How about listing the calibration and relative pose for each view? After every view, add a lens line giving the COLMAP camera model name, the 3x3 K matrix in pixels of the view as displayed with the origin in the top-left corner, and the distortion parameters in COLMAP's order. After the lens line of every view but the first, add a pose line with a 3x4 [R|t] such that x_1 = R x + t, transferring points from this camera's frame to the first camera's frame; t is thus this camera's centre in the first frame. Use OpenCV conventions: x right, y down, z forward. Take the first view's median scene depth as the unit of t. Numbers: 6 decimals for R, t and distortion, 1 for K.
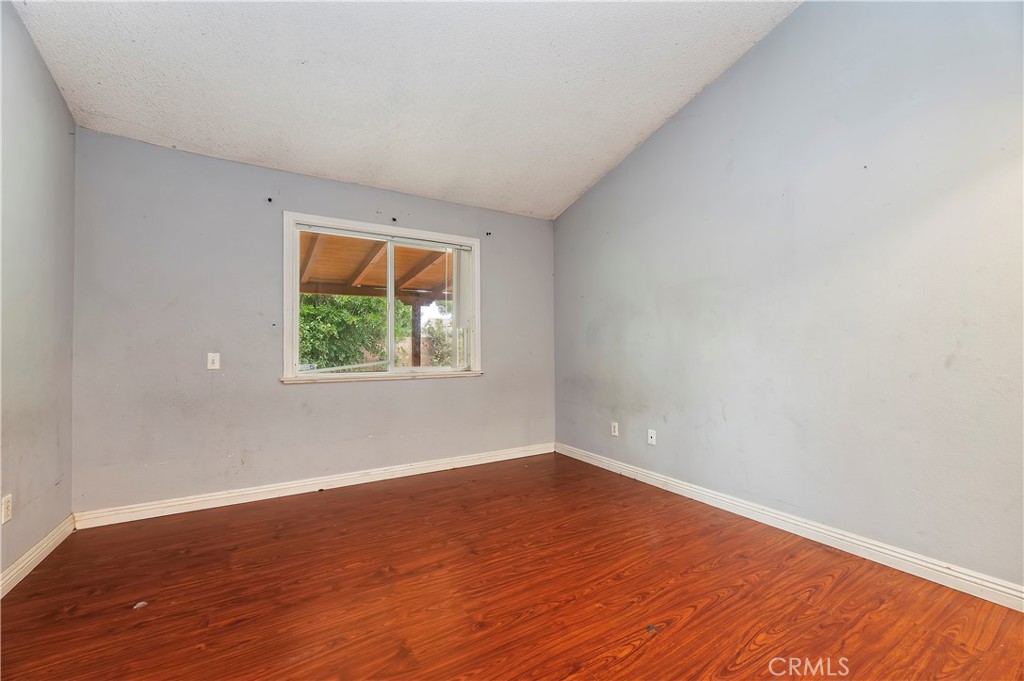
lens RADIAL K [[416.6, 0, 515.2], [0, 416.6, 338.4], [0, 0, 1]] dist [-0.001434, -0.000124]
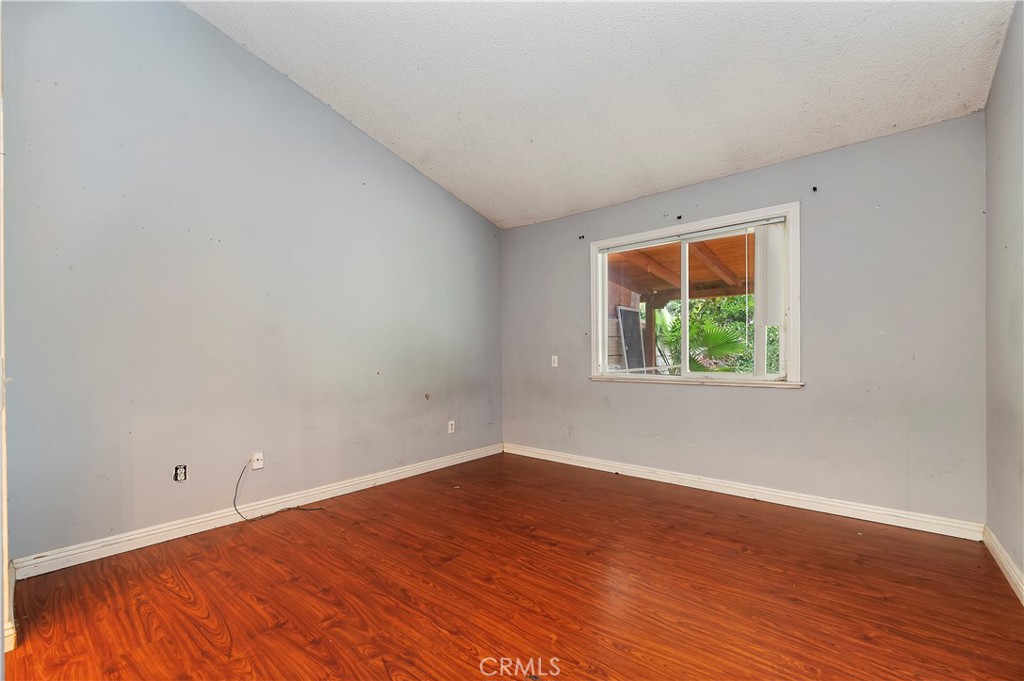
lens RADIAL K [[423.3, 0, 510.5], [0, 423.3, 355.1], [0, 0, 1]] dist [-0.000613, -0.000004]
pose [[0.325594, 0.004655, -0.945498, 0.590330], [0.028183, 0.999496, 0.014626, 0.007031], [0.945090, -0.031409, 0.325299, 0.359577]]
